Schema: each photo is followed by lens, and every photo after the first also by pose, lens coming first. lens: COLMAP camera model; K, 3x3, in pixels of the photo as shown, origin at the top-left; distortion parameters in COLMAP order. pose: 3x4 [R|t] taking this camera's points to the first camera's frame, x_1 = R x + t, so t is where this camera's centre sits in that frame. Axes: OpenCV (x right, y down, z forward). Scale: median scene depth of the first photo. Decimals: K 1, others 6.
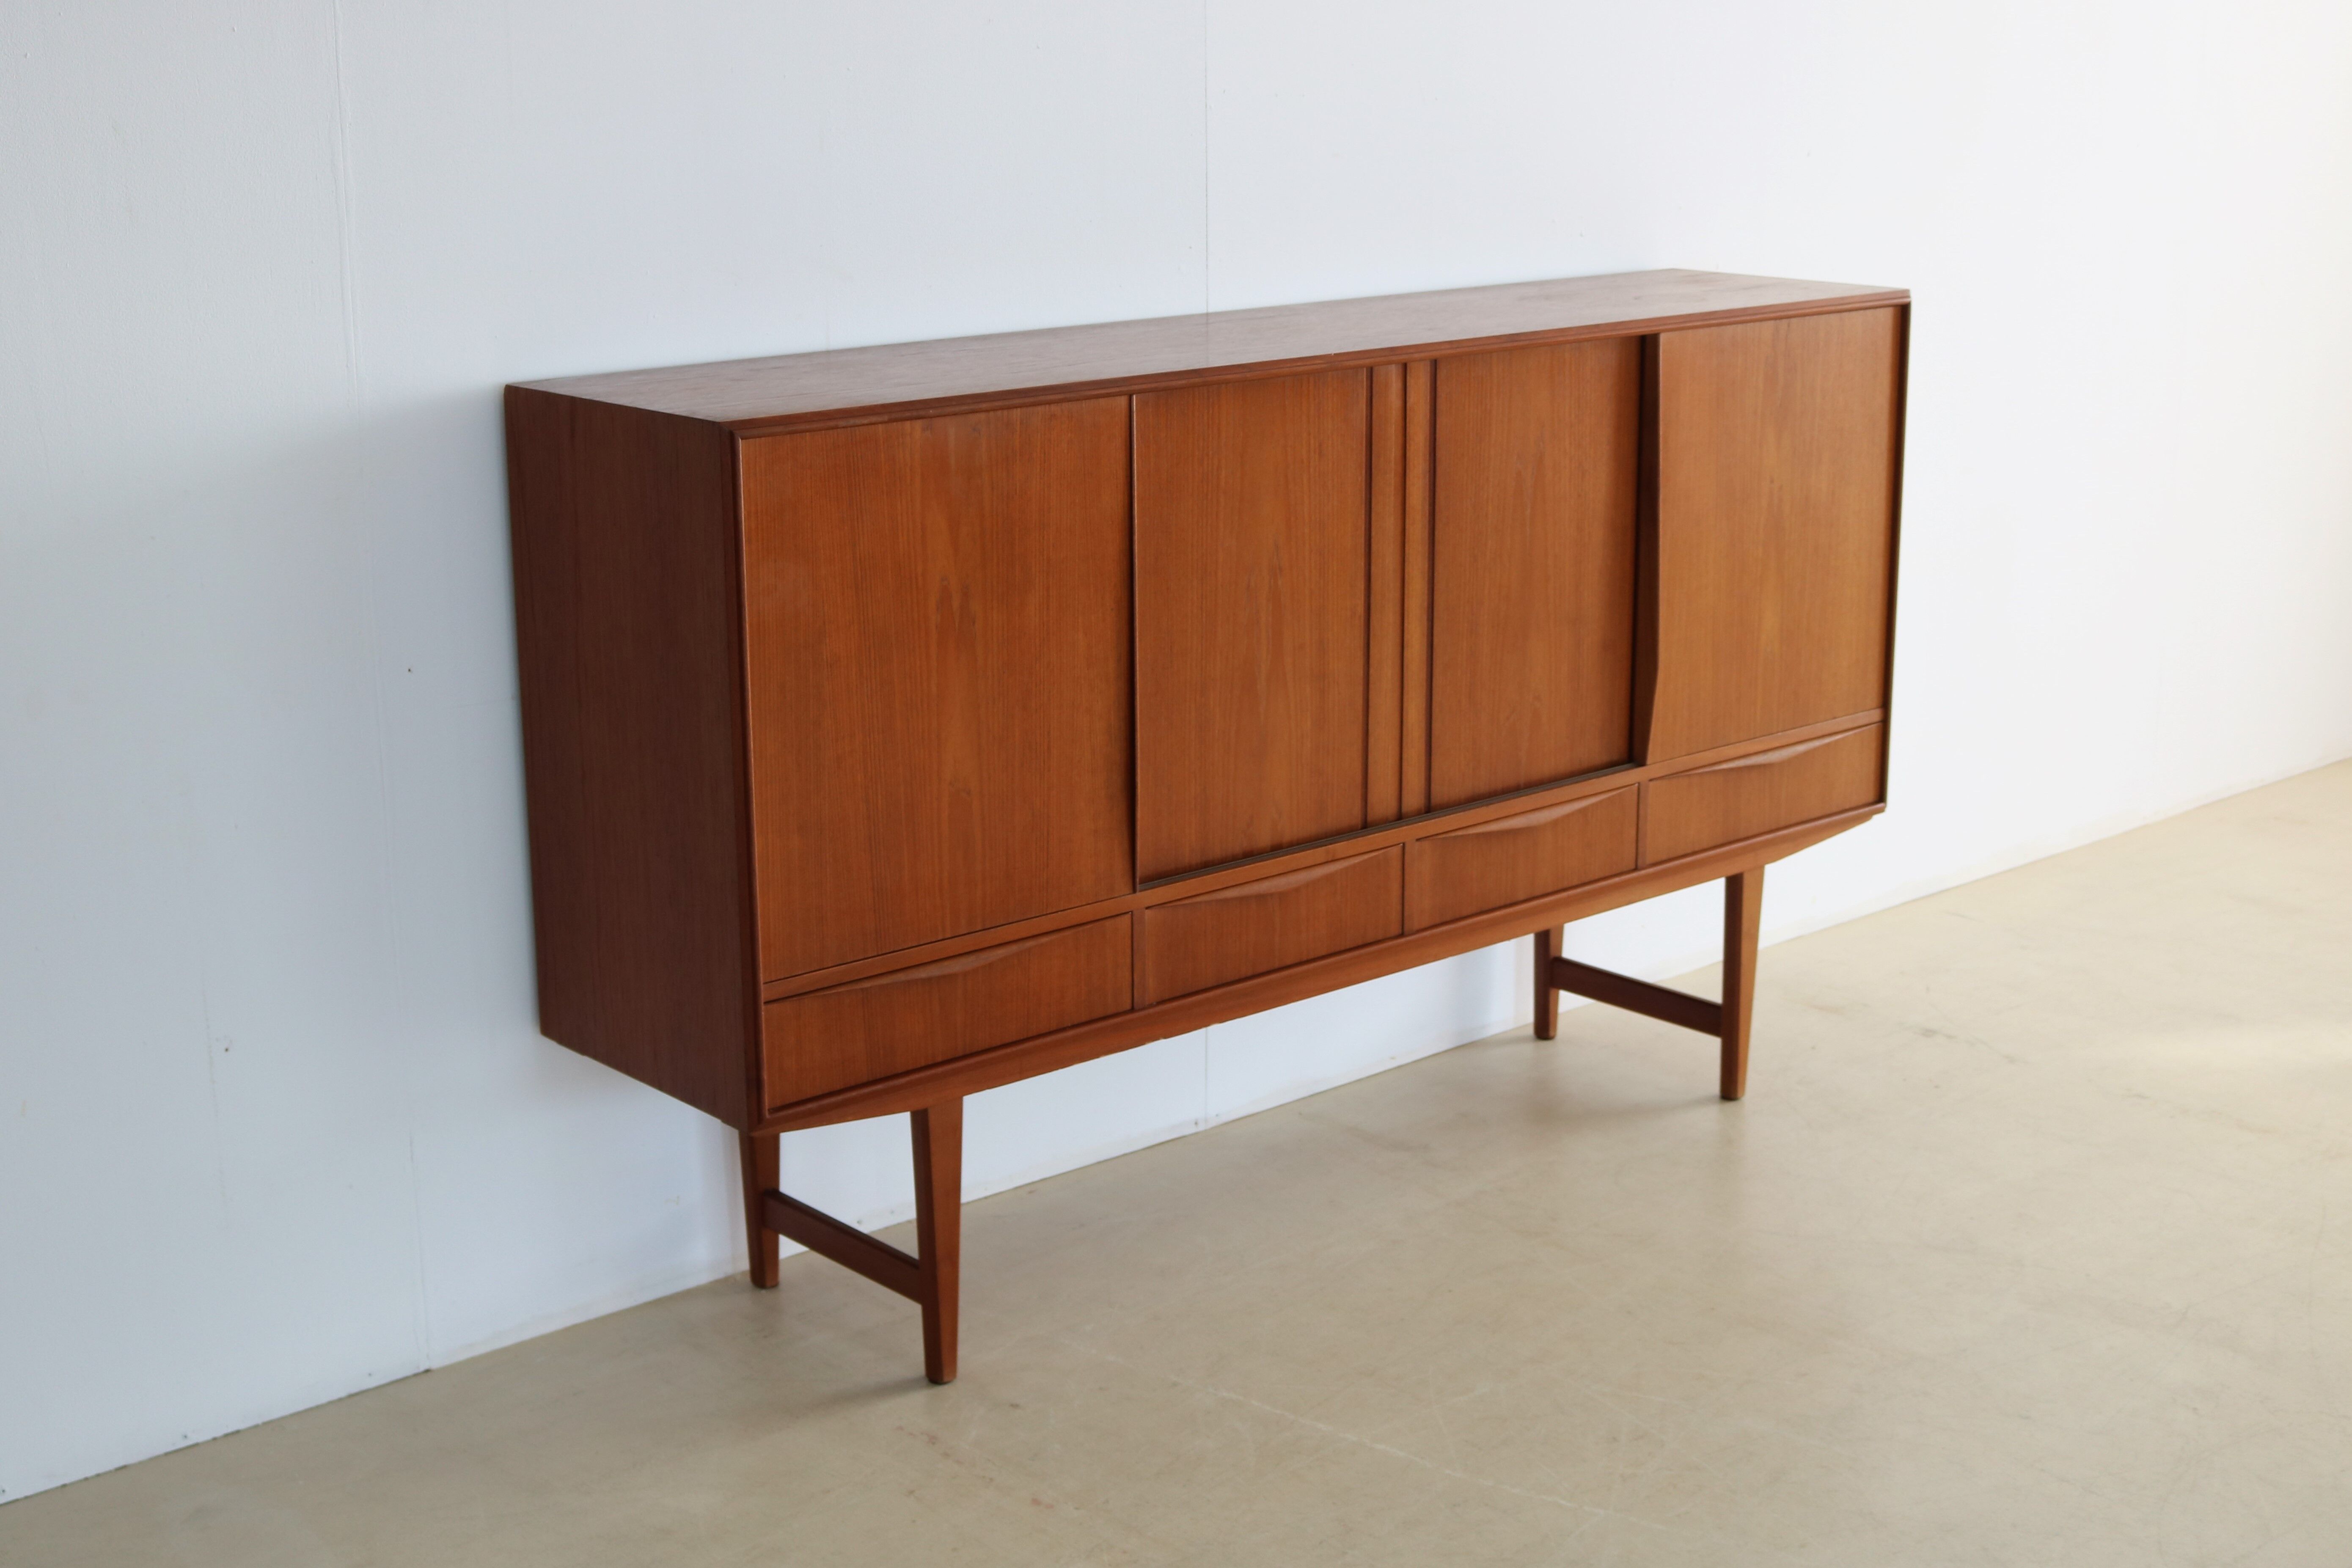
lens RADIAL K [[3155.1, 0, 1179.7], [0, 3155.1, 775.8], [0, 0, 1]] dist [-0.047585, 0.000000]
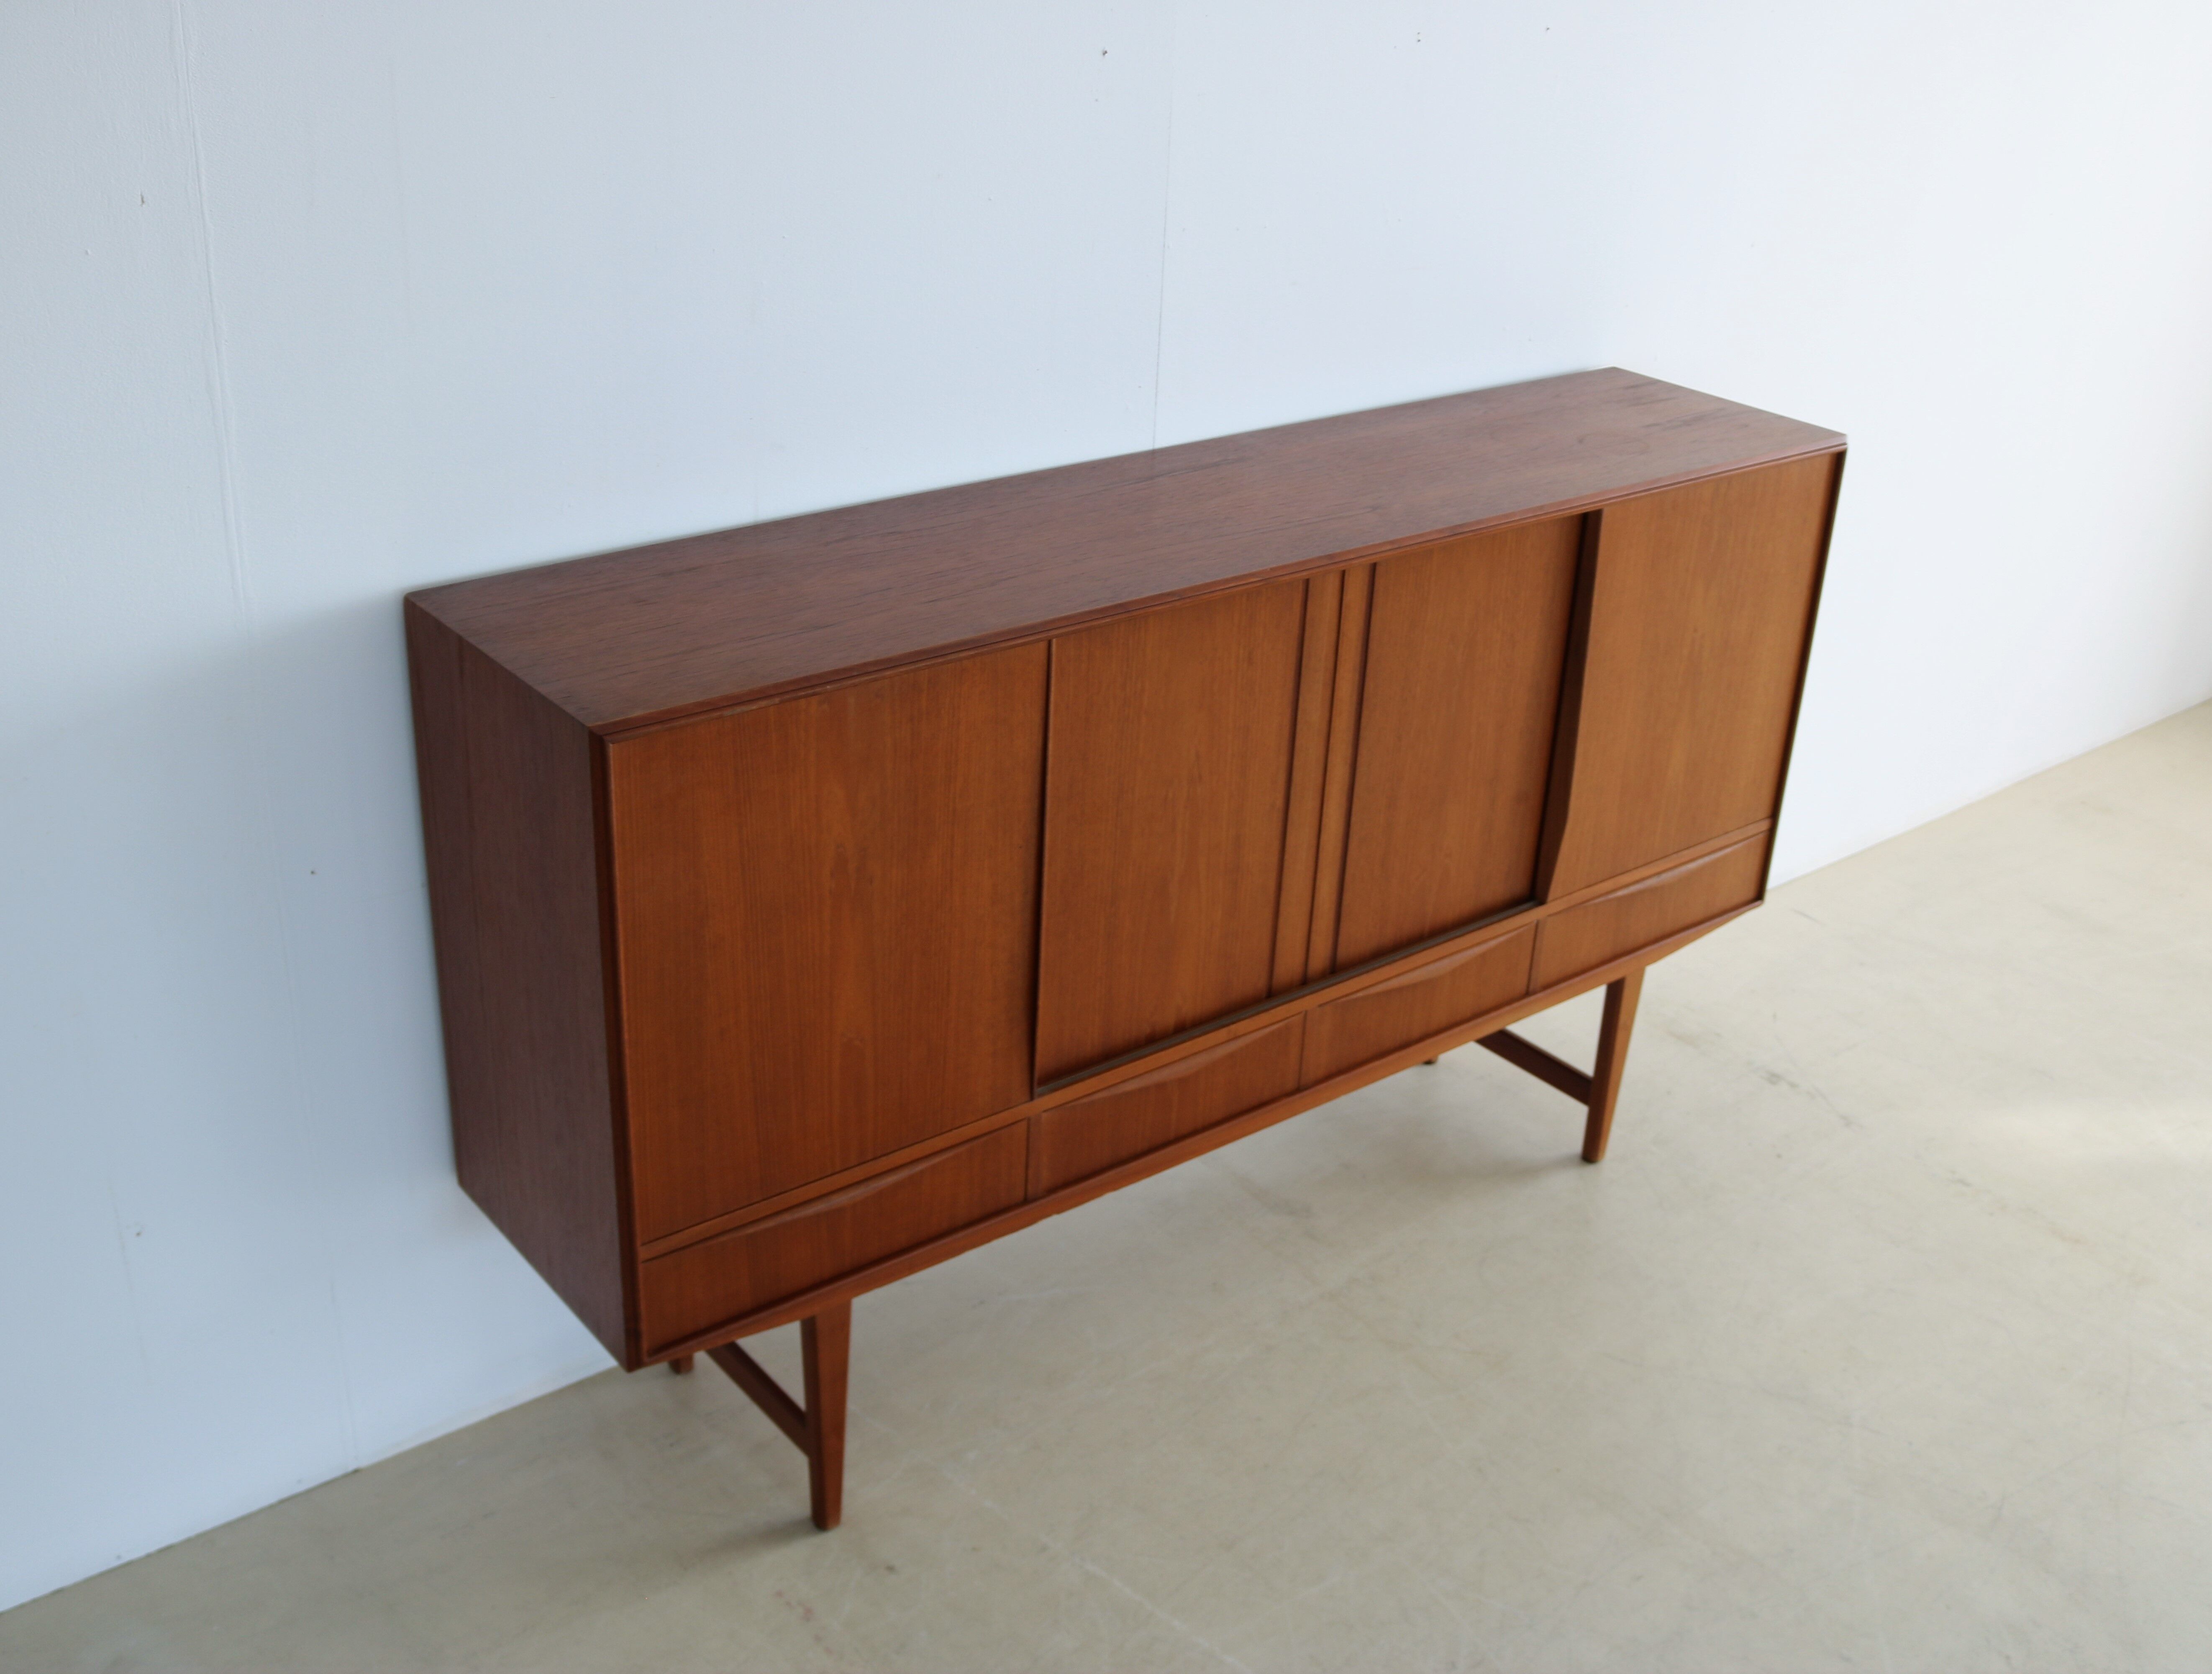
lens RADIAL K [[2269.4, 0, 1060.5], [0, 2269.4, 825.9], [0, 0, 1]] dist [-0.086305, 0.000000]
pose [[0.996979, 0.066474, -0.040164, 0.017494], [-0.057393, 0.978991, 0.195658, -0.184605], [0.052327, -0.192762, 0.979849, 0.291309]]
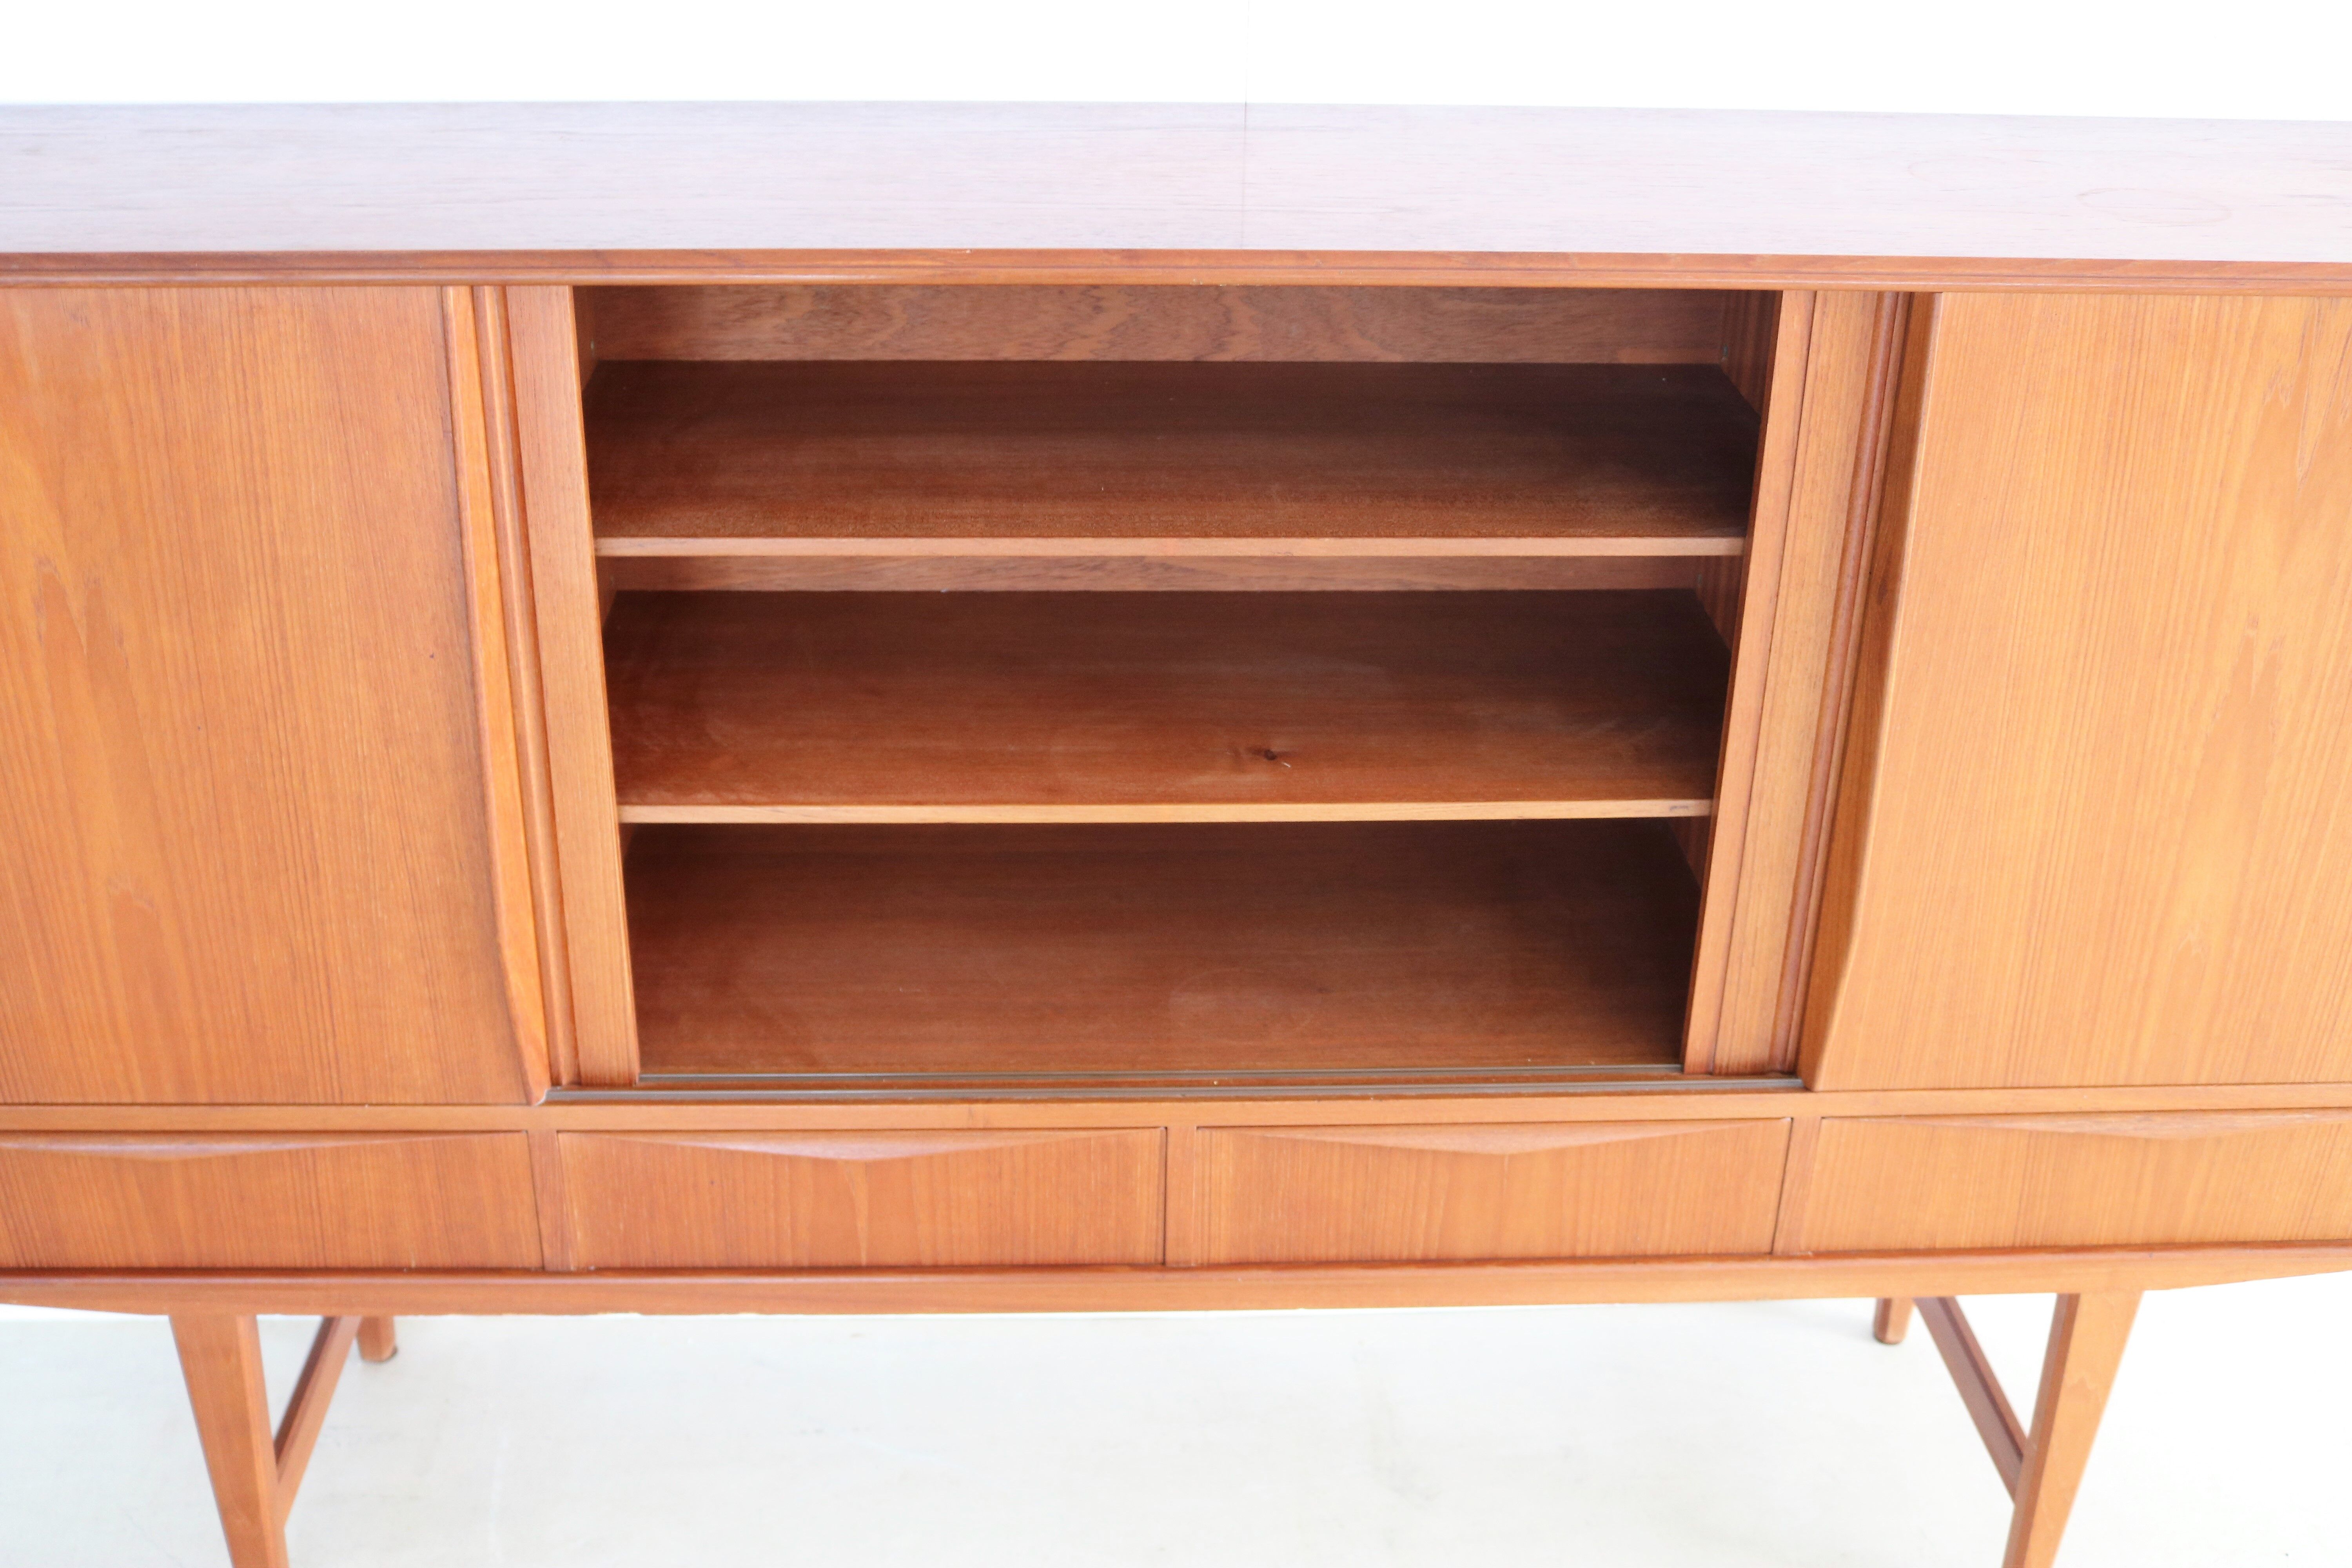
lens RADIAL K [[2532.7, 0, 1163.8], [0, 2532.7, 794.6], [0, 0, 1]] dist [-0.069529, 0.000000]
pose [[0.778052, 0.296293, -0.553936, 0.313996], [-0.173840, 0.948900, 0.263380, -0.159095], [0.603668, -0.108627, 0.789801, 0.673395]]
